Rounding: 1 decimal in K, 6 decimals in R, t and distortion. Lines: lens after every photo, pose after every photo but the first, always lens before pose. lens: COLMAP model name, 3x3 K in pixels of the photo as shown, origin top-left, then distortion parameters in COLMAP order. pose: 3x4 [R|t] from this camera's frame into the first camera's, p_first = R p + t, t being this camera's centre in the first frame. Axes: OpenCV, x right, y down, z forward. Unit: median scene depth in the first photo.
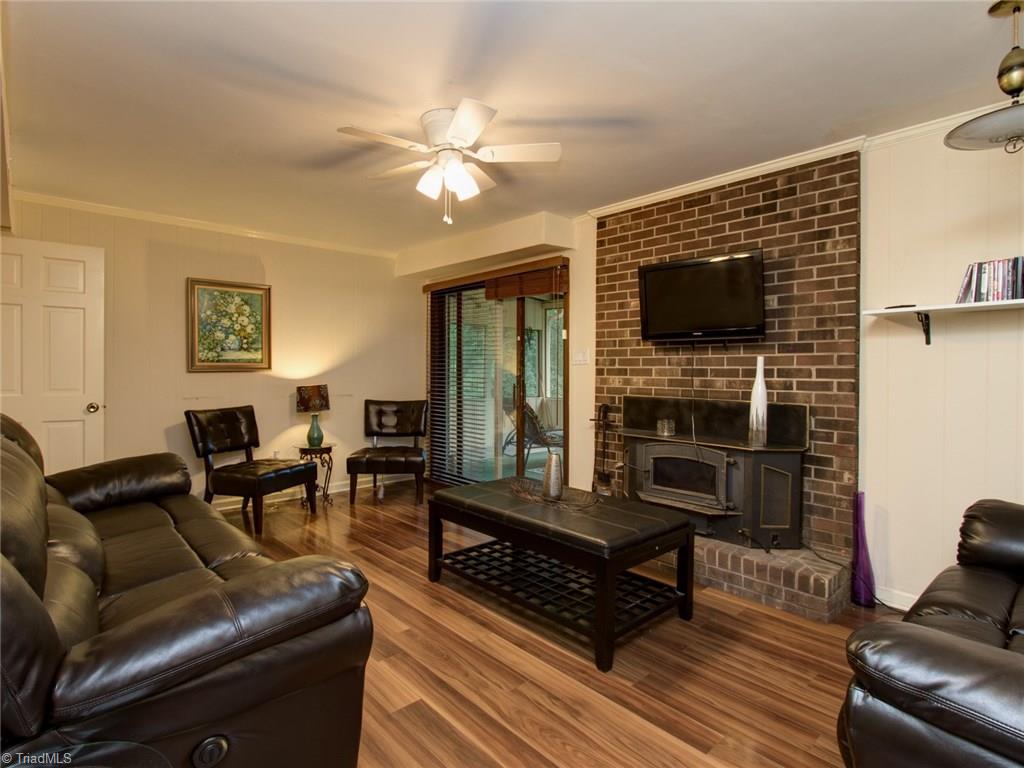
lens RADIAL K [[544.6, 0, 512.0], [0, 544.6, 384.0], [0, 0, 1]] dist [-0.000830, 0.000489]
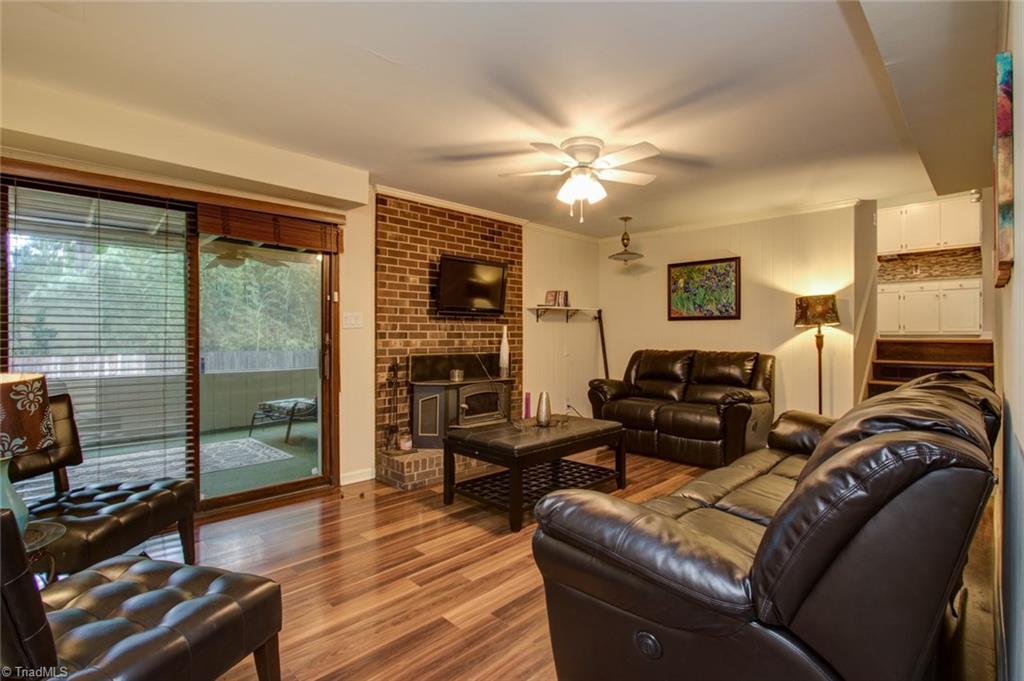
lens RADIAL K [[475.7, 0, 512.0], [0, 475.7, 340.5], [0, 0, 1]] dist [-0.002803, -0.000443]
pose [[-0.027447, -0.014754, 0.999514, -0.884746], [0.027940, 0.999489, 0.015521, -0.022046], [-0.999233, 0.028352, -0.027021, 0.849313]]
